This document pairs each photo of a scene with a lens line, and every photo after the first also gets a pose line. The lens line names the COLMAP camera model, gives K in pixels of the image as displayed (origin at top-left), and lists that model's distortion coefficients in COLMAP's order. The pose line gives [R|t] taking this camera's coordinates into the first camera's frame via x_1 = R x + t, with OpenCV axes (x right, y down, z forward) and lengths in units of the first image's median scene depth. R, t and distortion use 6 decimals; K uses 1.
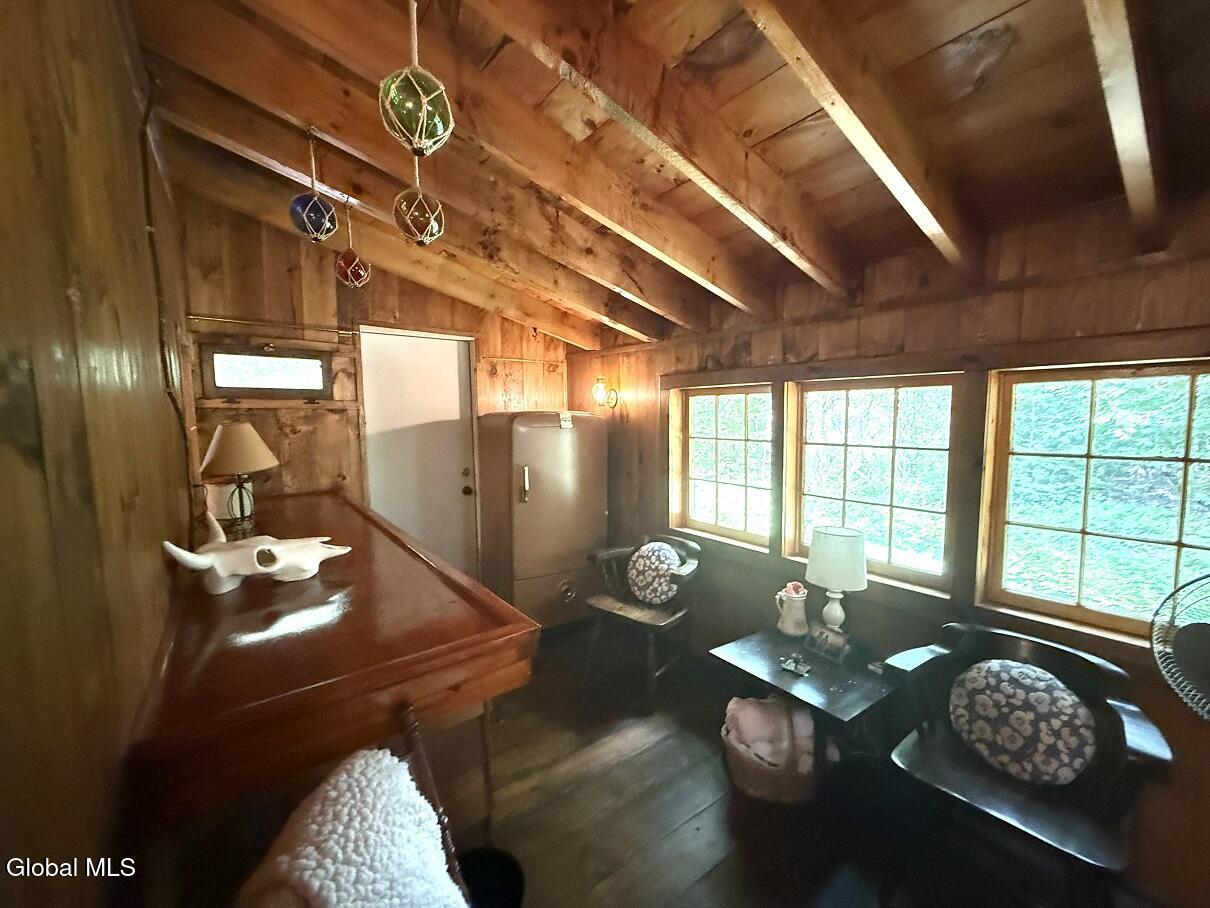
lens RADIAL K [[483.8, 0, 601.4], [0, 483.8, 454.1], [0, 0, 1]] dist [-0.005556, 0.000807]
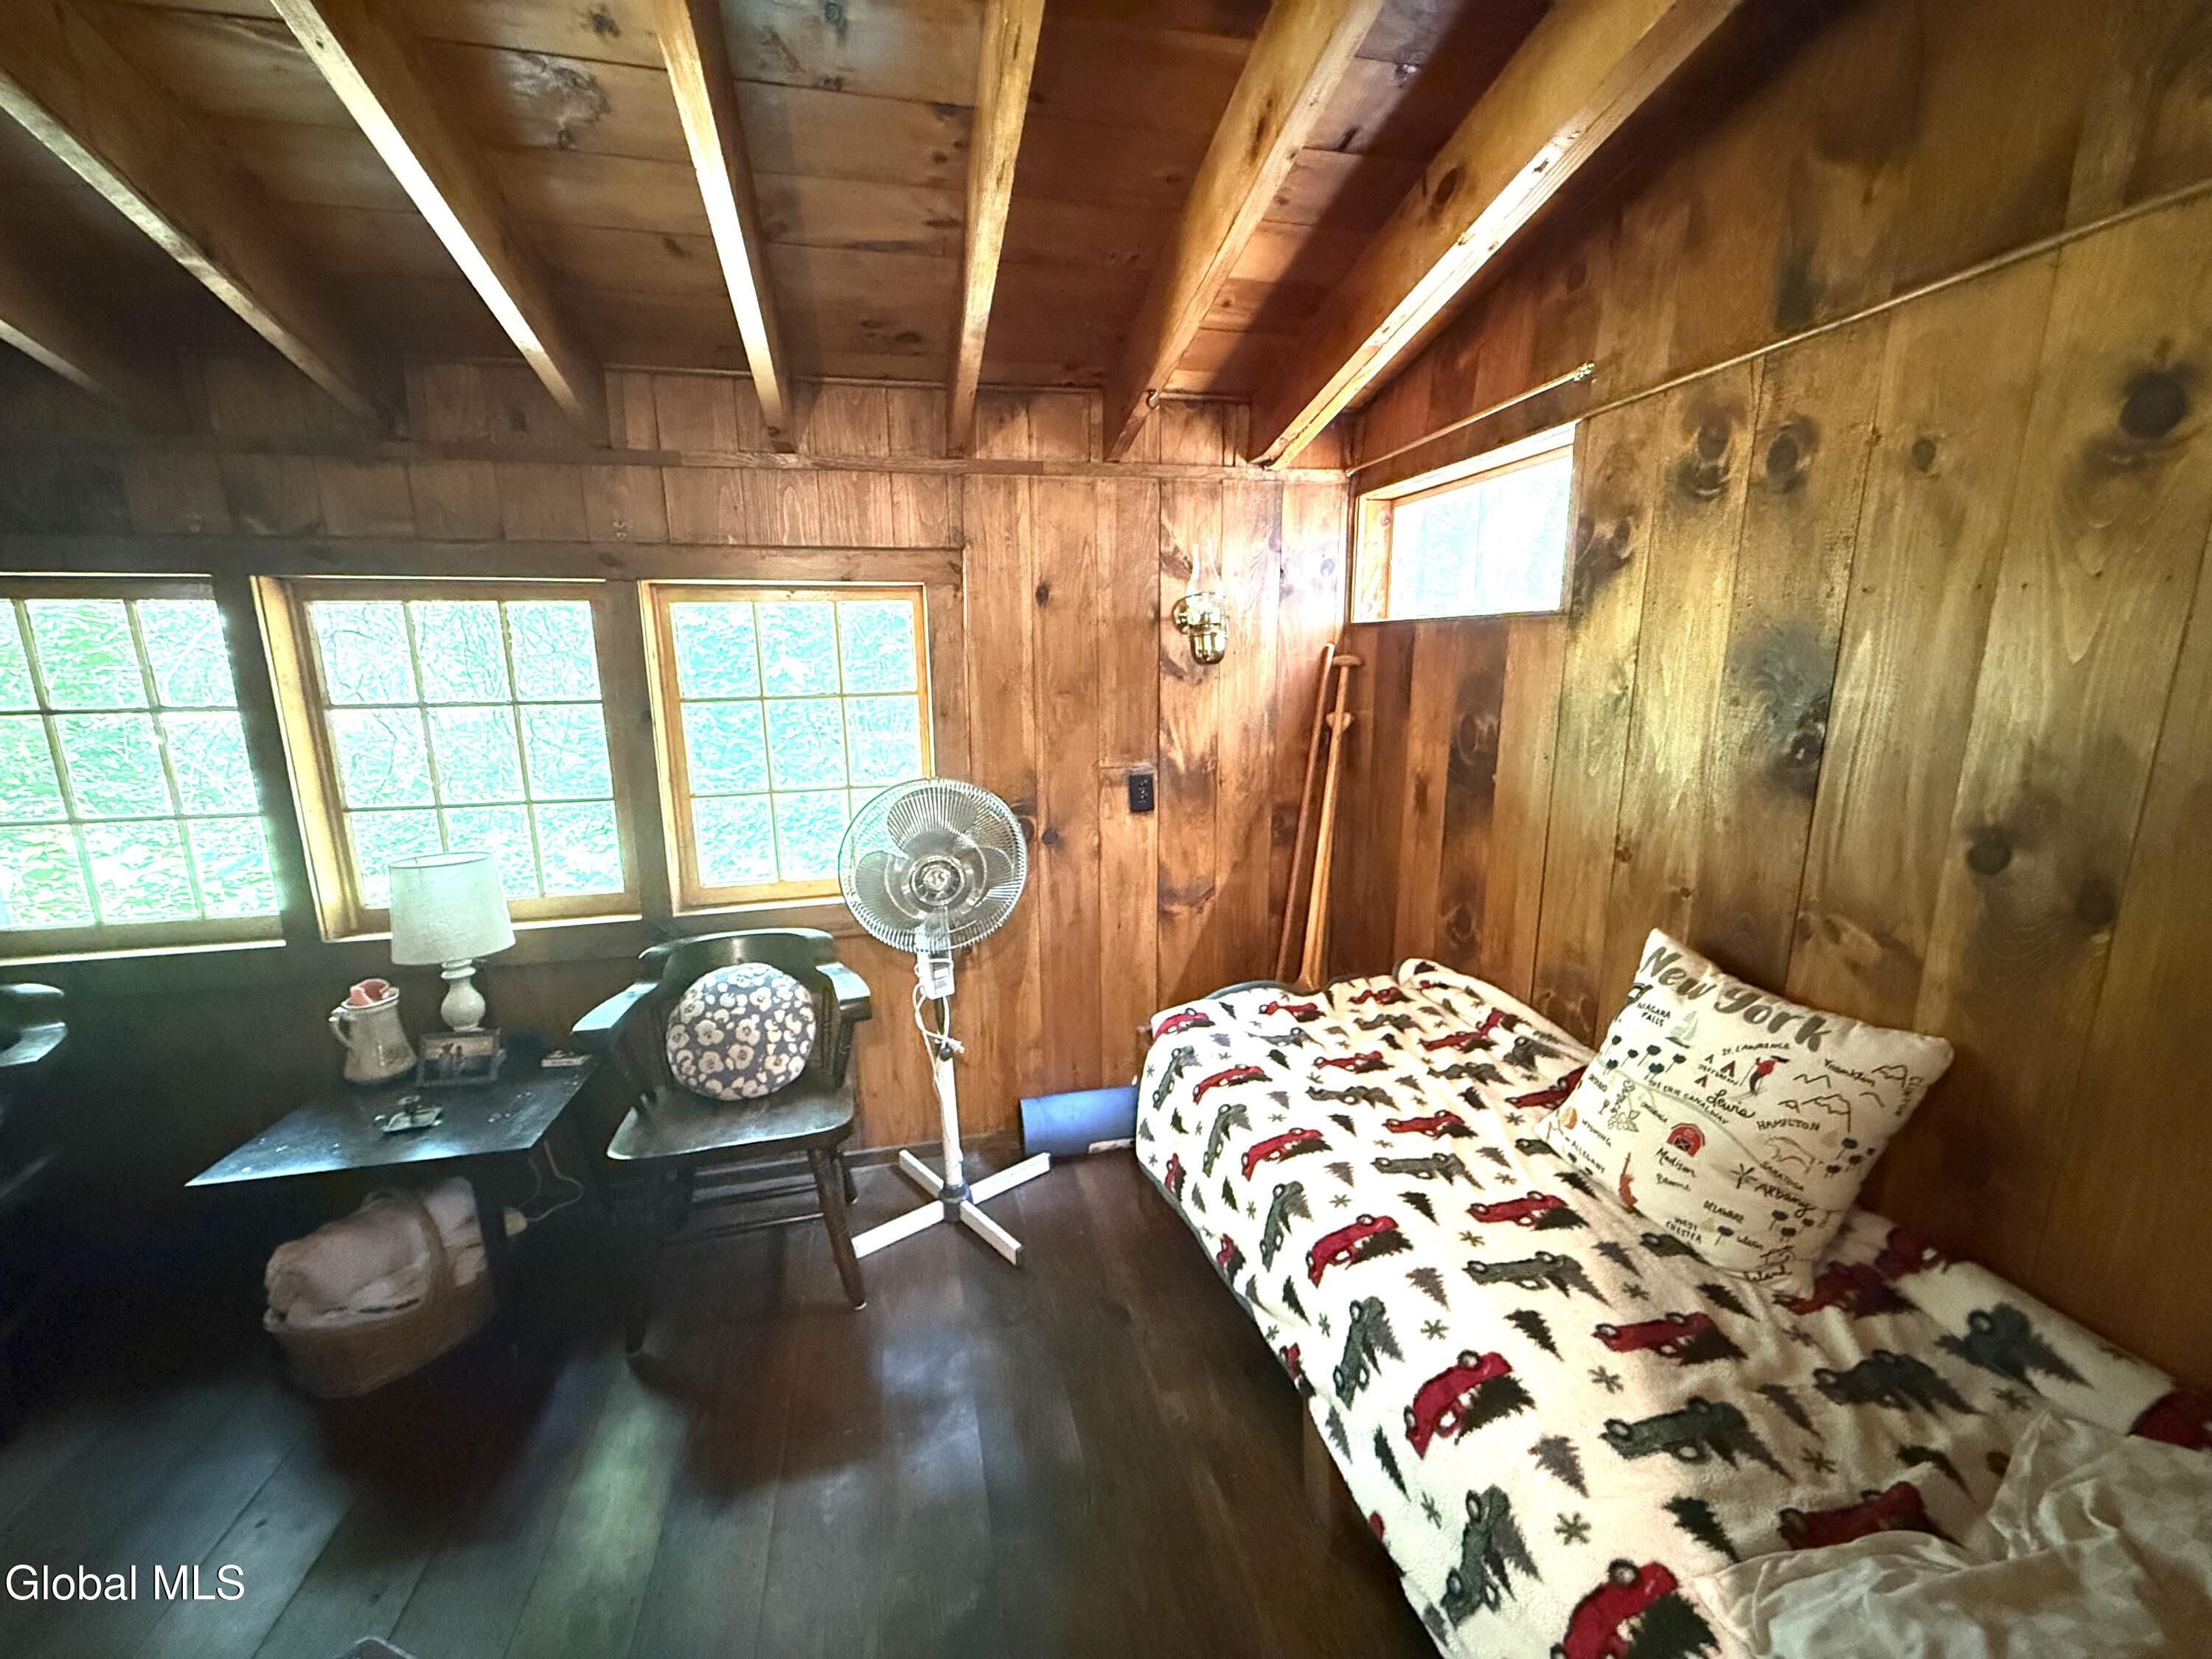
lens RADIAL K [[886.1, 0, 1099.0], [0, 886.1, 834.5], [0, 0, 1]] dist [0.000032, 0.000556]
pose [[0.402713, -0.177166, 0.898017, -0.127800], [0.083148, 0.984114, 0.156864, 0.037746], [-0.911542, 0.011497, 0.411046, -0.115593]]
